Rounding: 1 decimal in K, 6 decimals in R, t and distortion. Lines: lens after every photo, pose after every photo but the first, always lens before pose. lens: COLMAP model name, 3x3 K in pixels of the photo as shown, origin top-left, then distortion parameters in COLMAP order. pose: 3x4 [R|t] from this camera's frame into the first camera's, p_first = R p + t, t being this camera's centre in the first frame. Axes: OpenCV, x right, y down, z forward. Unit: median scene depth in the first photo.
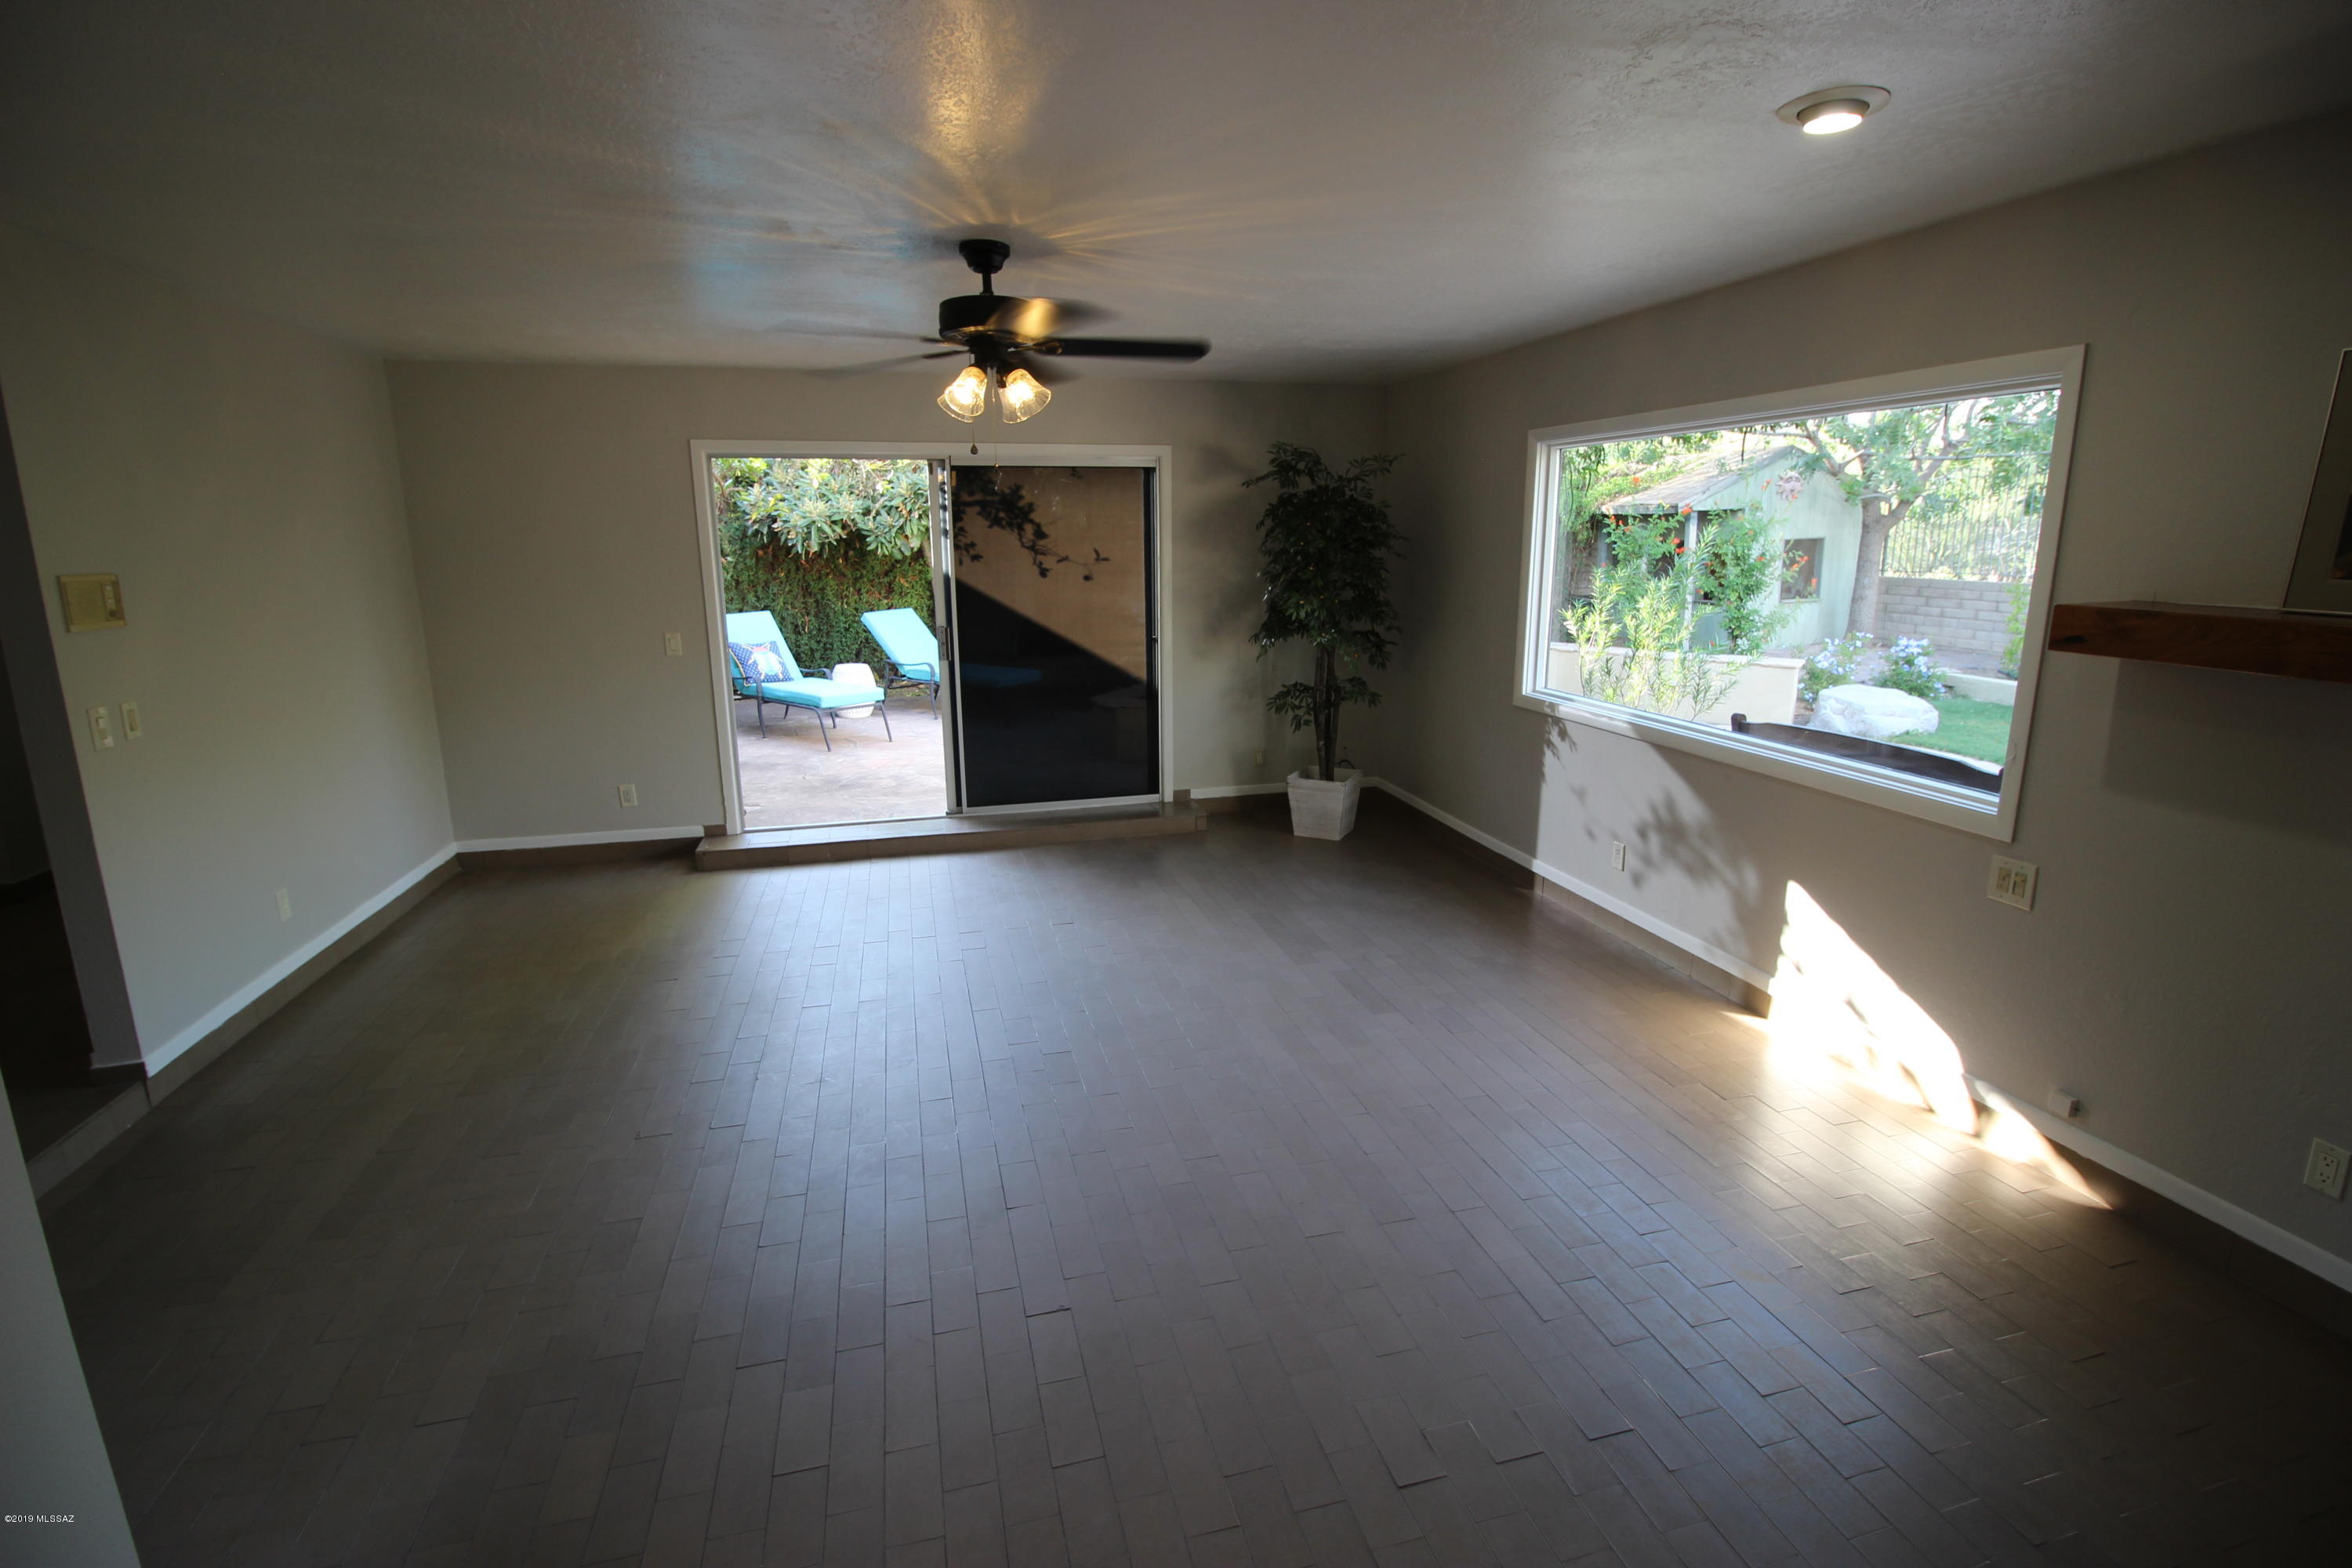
lens RADIAL K [[1075.3, 0, 1185.6], [0, 1075.3, 768.1], [0, 0, 1]] dist [-0.024970, -0.000014]
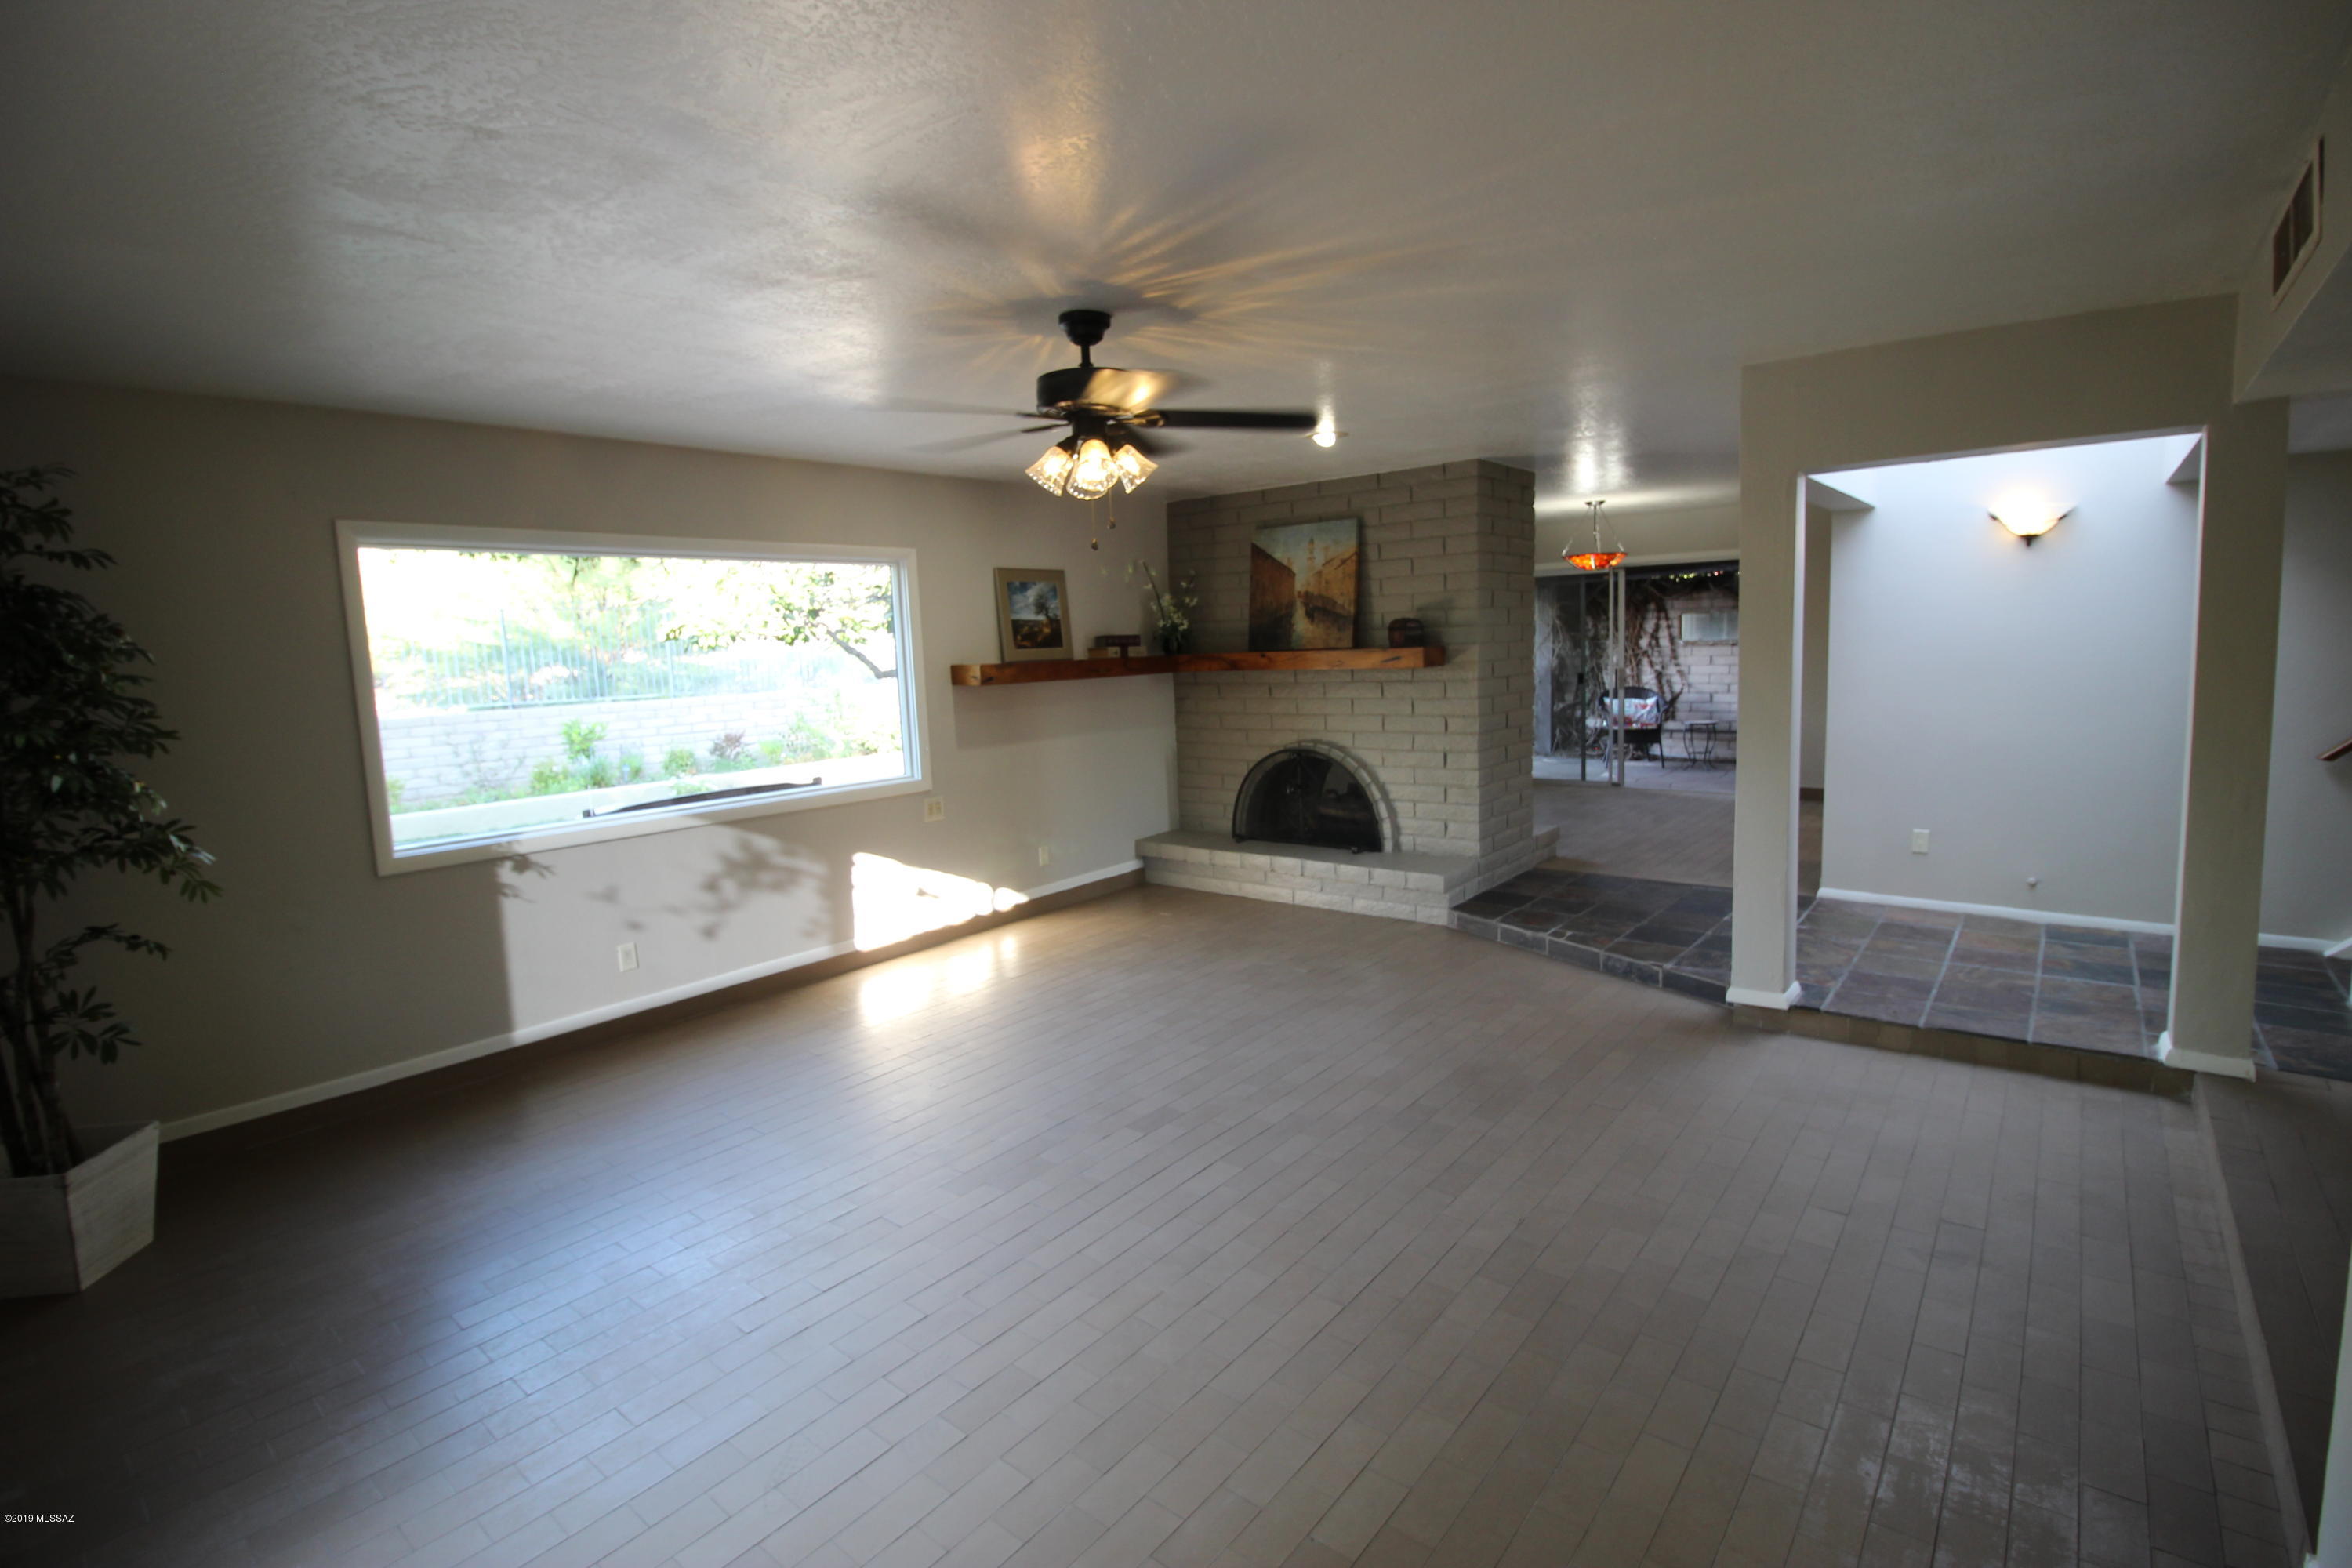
lens RADIAL K [[1075.3, 0, 1185.6], [0, 1075.3, 768.1], [0, 0, 1]] dist [-0.024970, -0.000014]
pose [[-0.587559, -0.062679, 0.806750, -0.668437], [0.218757, 0.947568, 0.232941, -0.195026], [-0.779051, 0.313348, -0.543041, 1.012870]]
